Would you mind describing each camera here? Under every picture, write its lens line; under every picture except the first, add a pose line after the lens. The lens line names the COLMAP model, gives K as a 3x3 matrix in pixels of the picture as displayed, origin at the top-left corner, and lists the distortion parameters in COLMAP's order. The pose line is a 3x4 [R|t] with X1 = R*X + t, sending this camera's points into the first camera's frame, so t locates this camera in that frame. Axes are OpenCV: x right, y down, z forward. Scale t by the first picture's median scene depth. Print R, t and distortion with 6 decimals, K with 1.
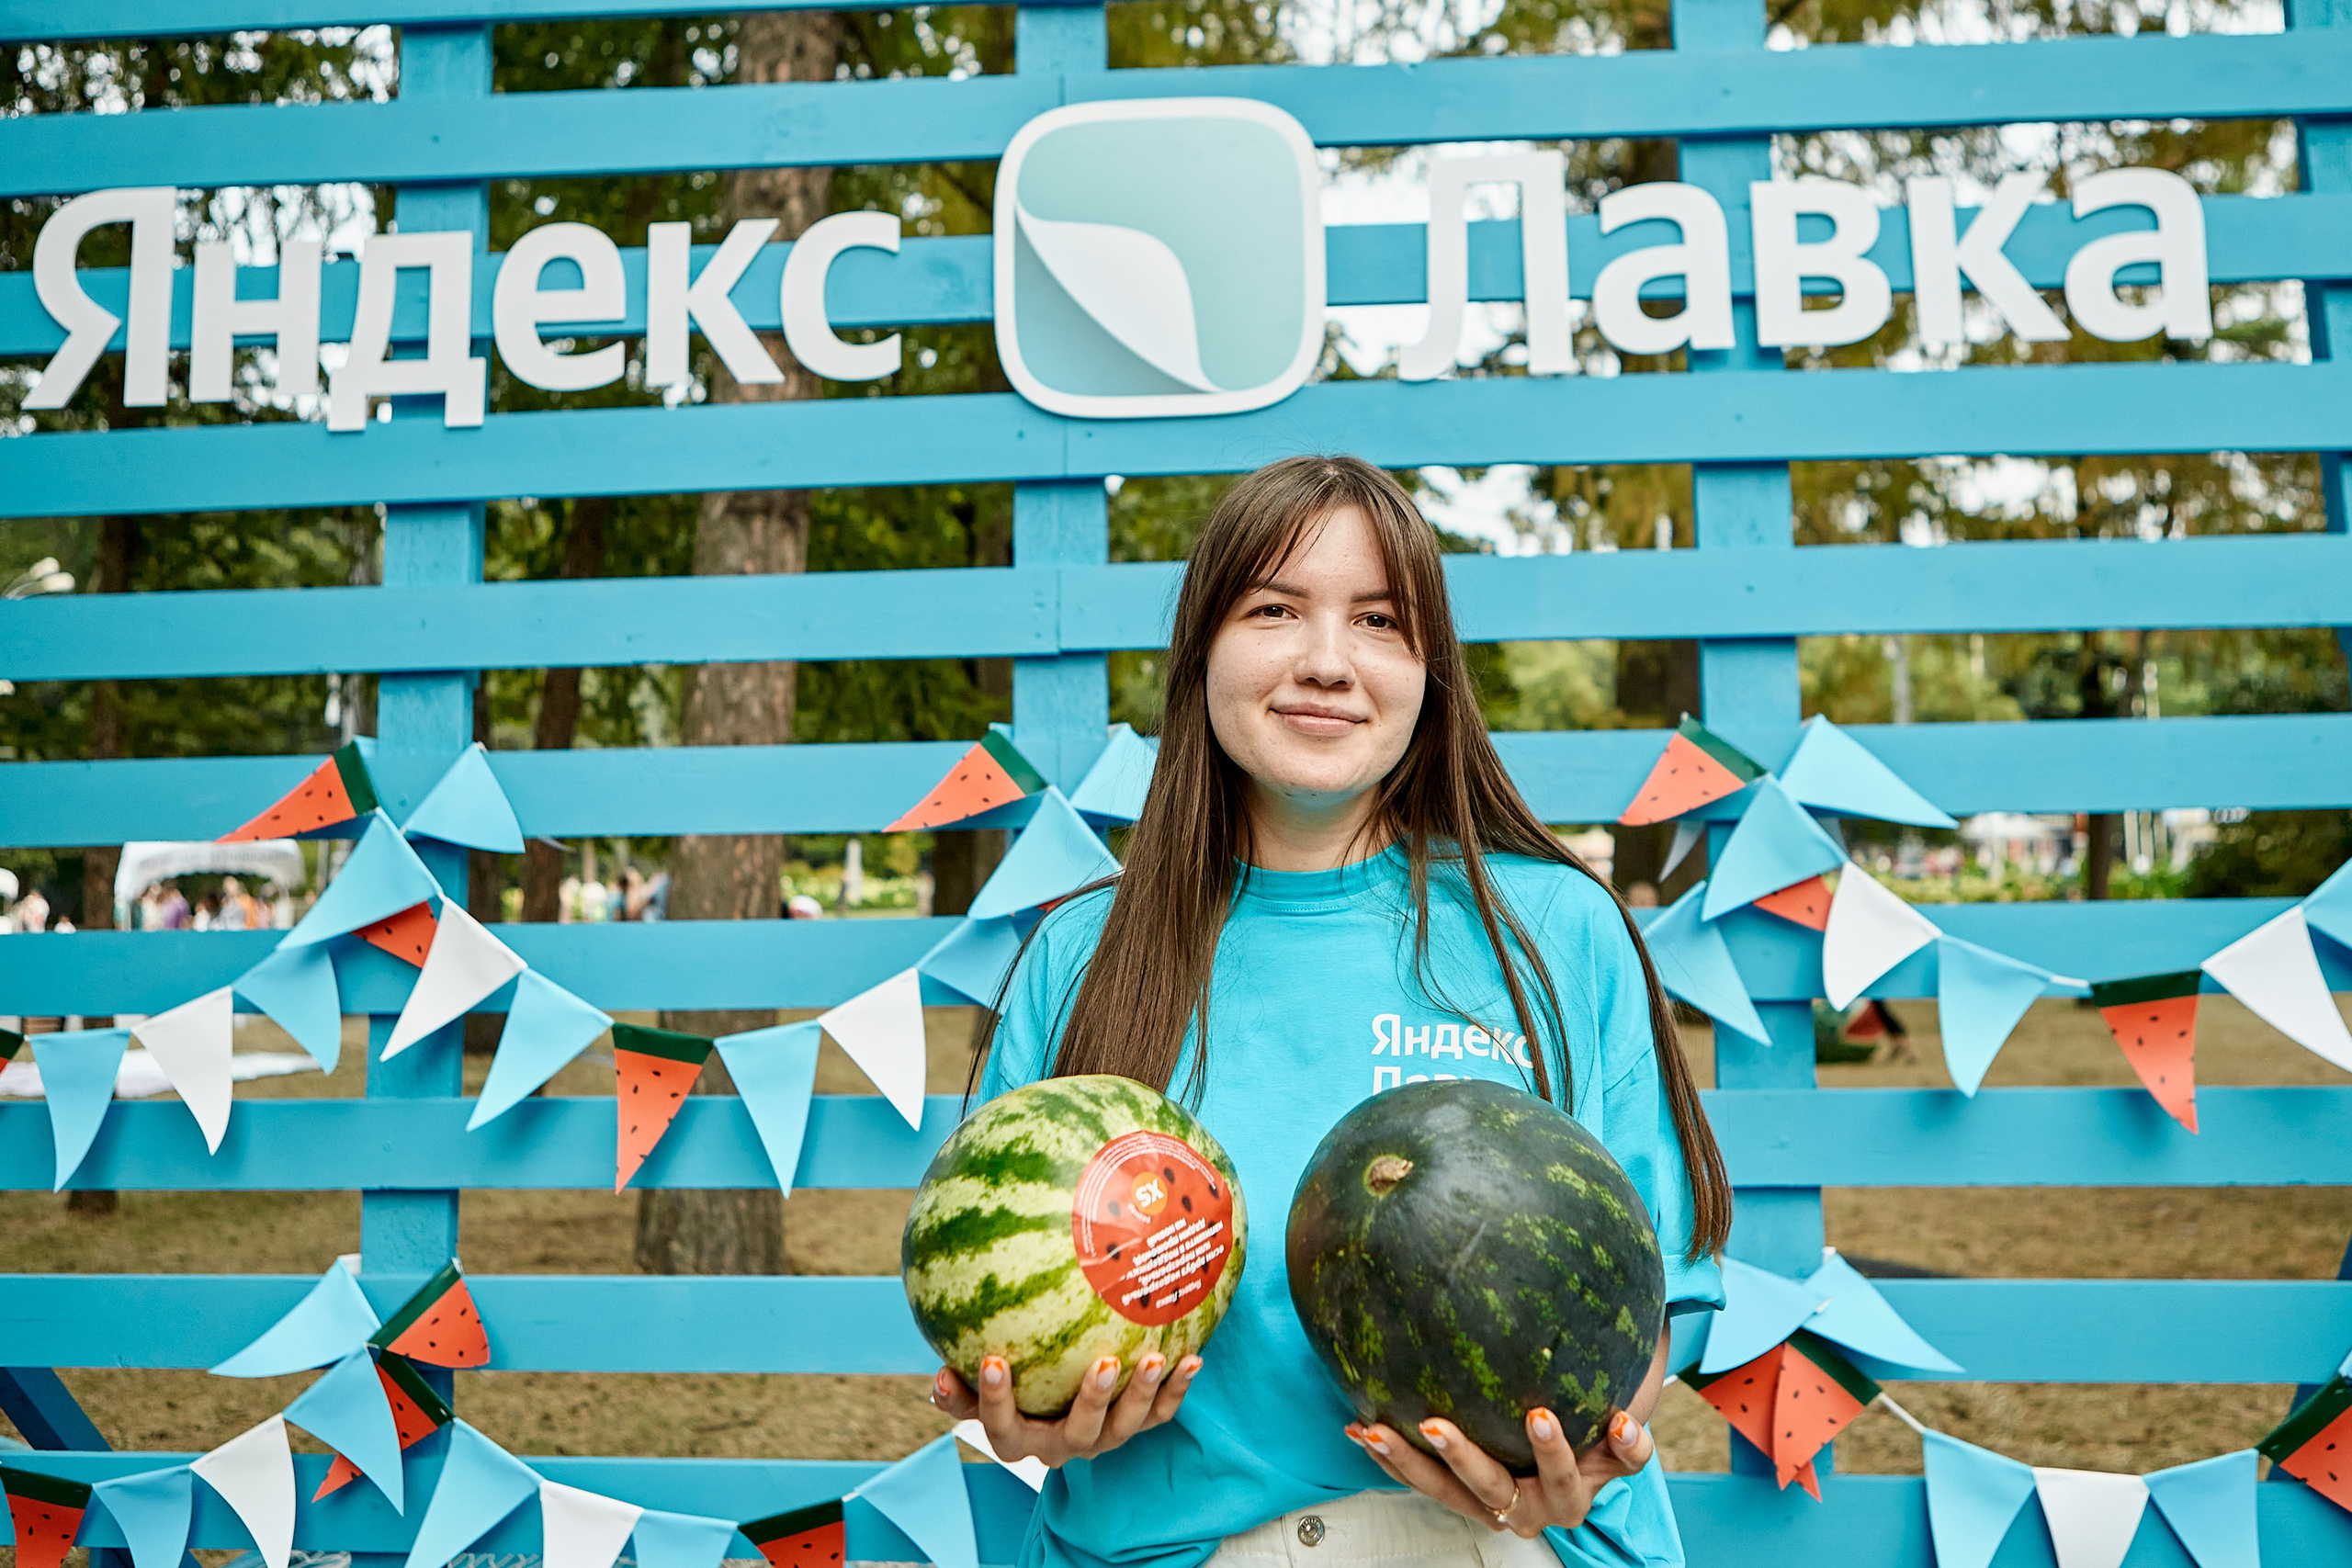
lens RADIAL K [[1773.0, 0, 1188.0], [0, 1773.0, 671.3], [0, 0, 1]] dist [0.002414, 0.006721]
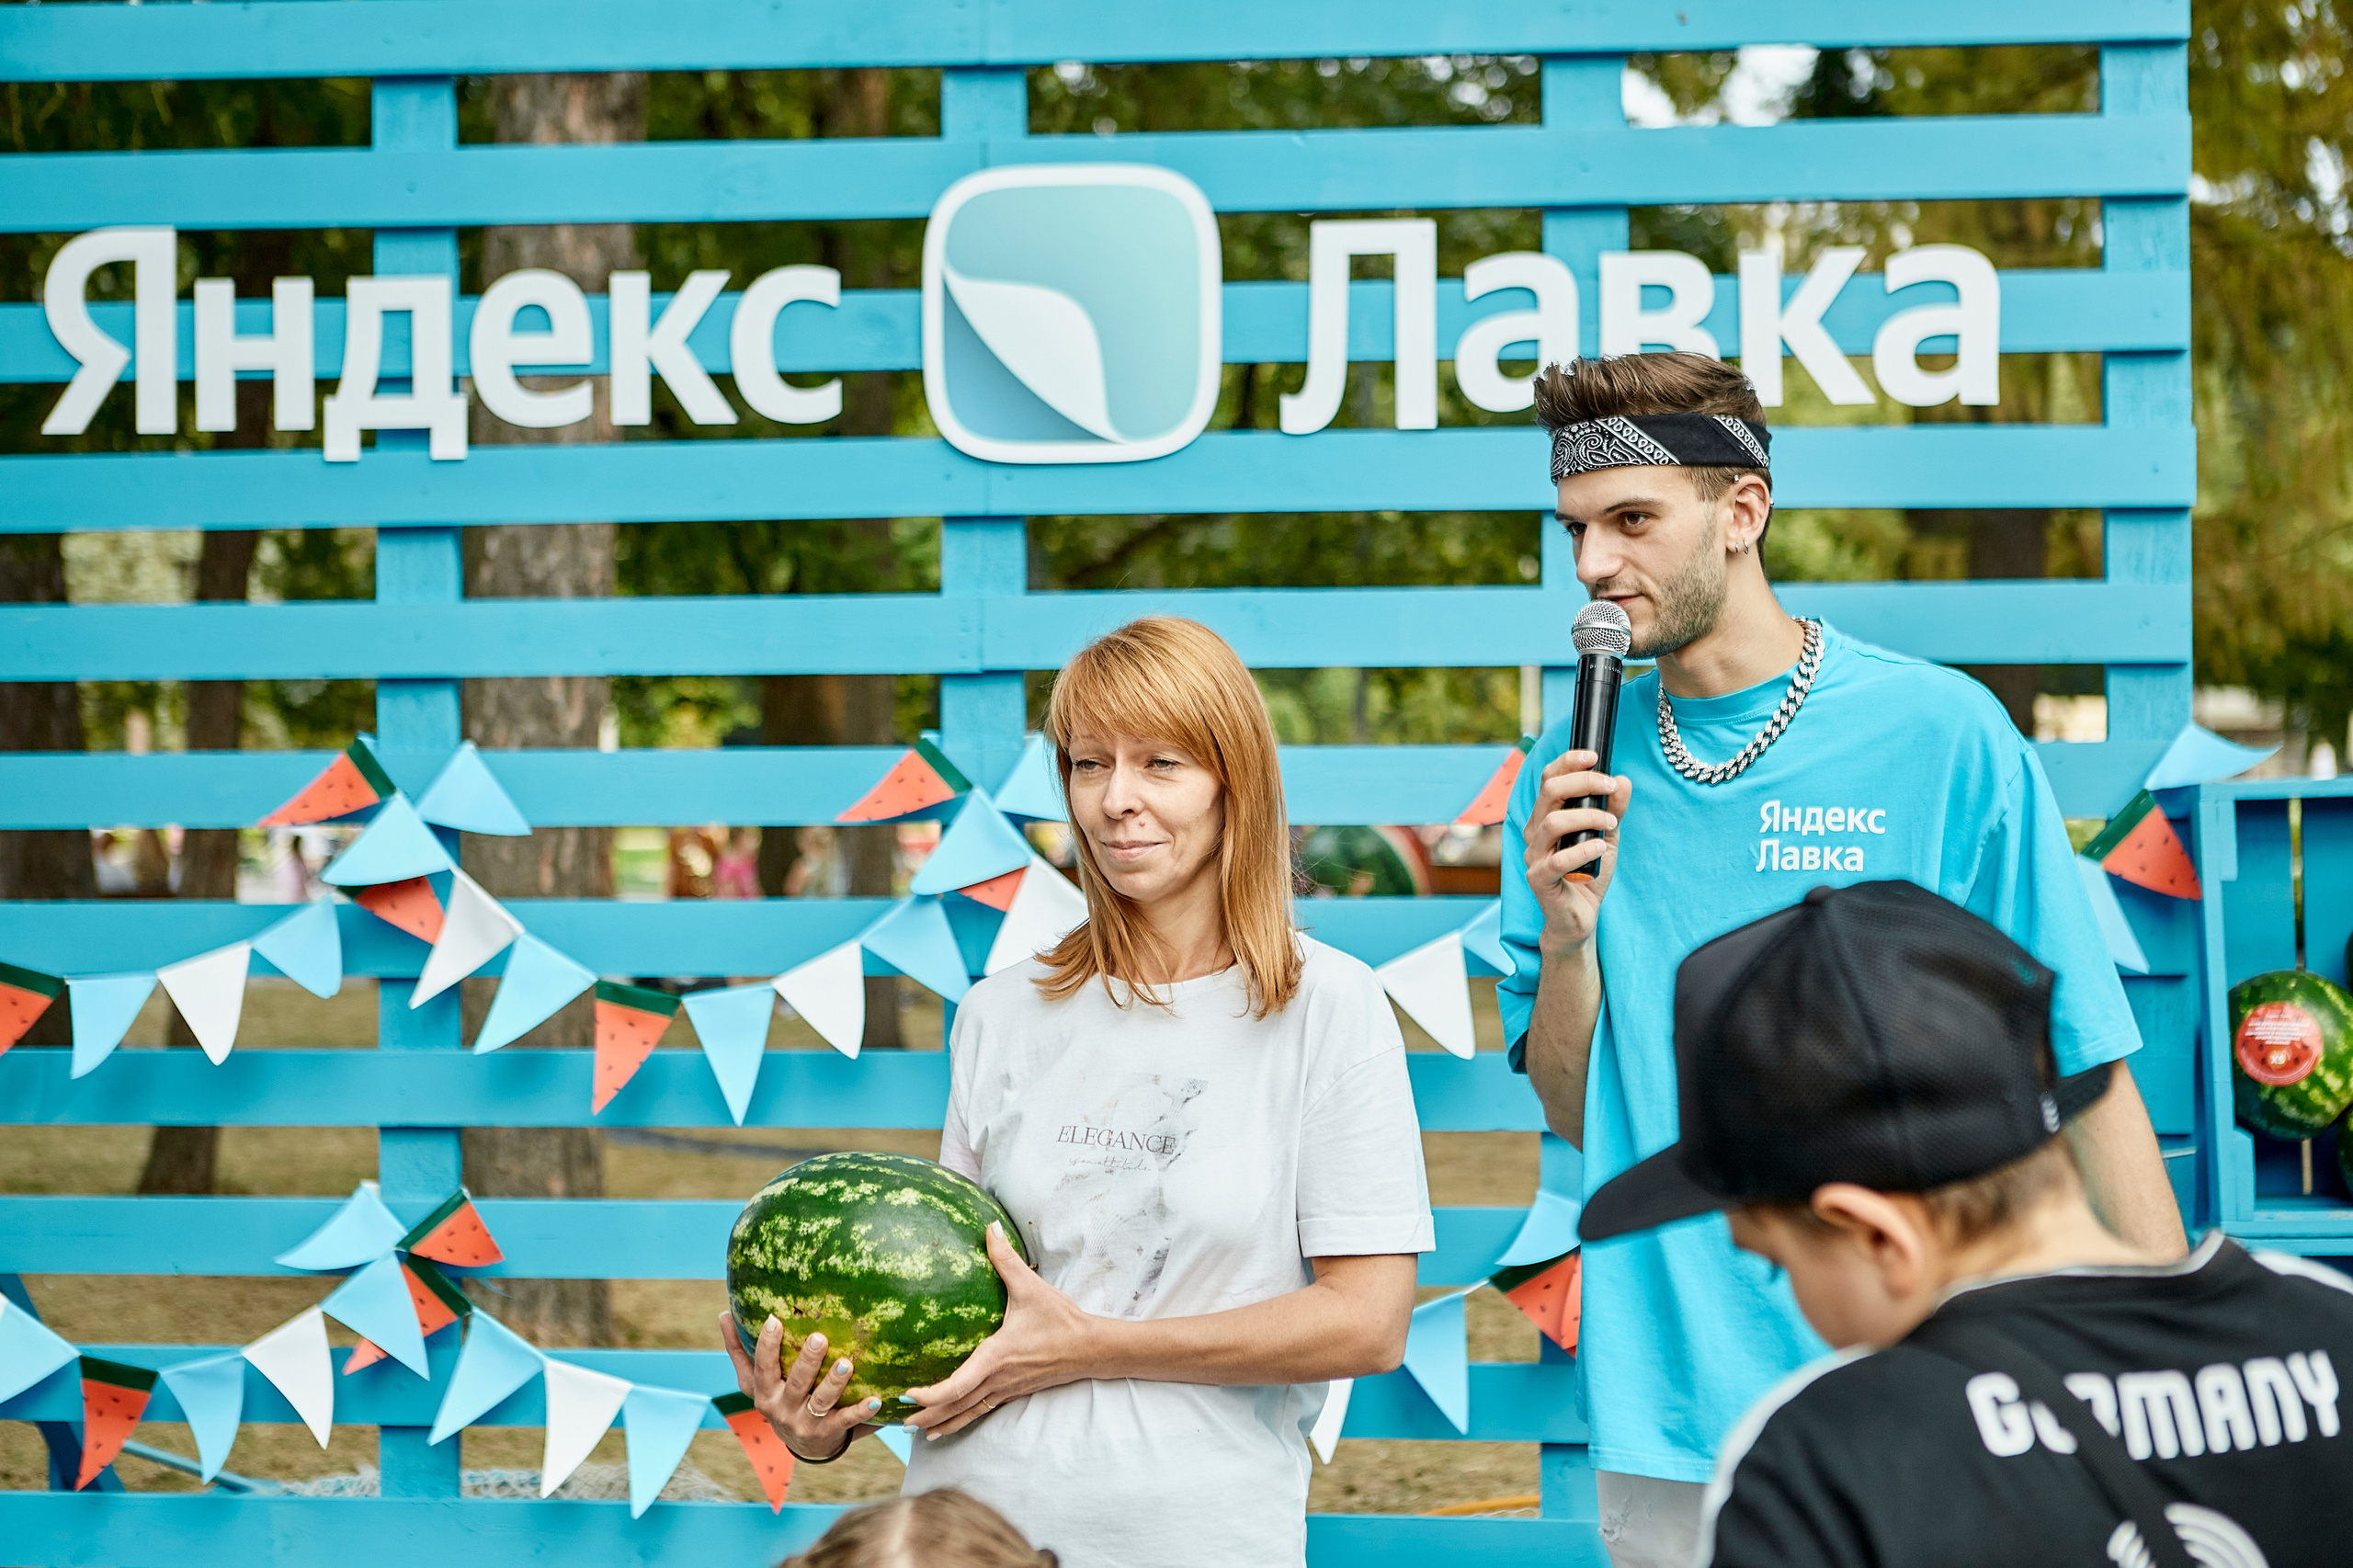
lens RADIAL K [[3446.7, 0, 1143.9], [0, 3446.7, 749.7], [0, 0, 1]] dist [0.057072, 0.000000]
pose [[0.999701, 0.009597, -0.022483, 0.080470], [-0.007087, 0.993995, 0.109194, -0.197671], [0.023396, -0.109002, 0.993766, -1.179062]]
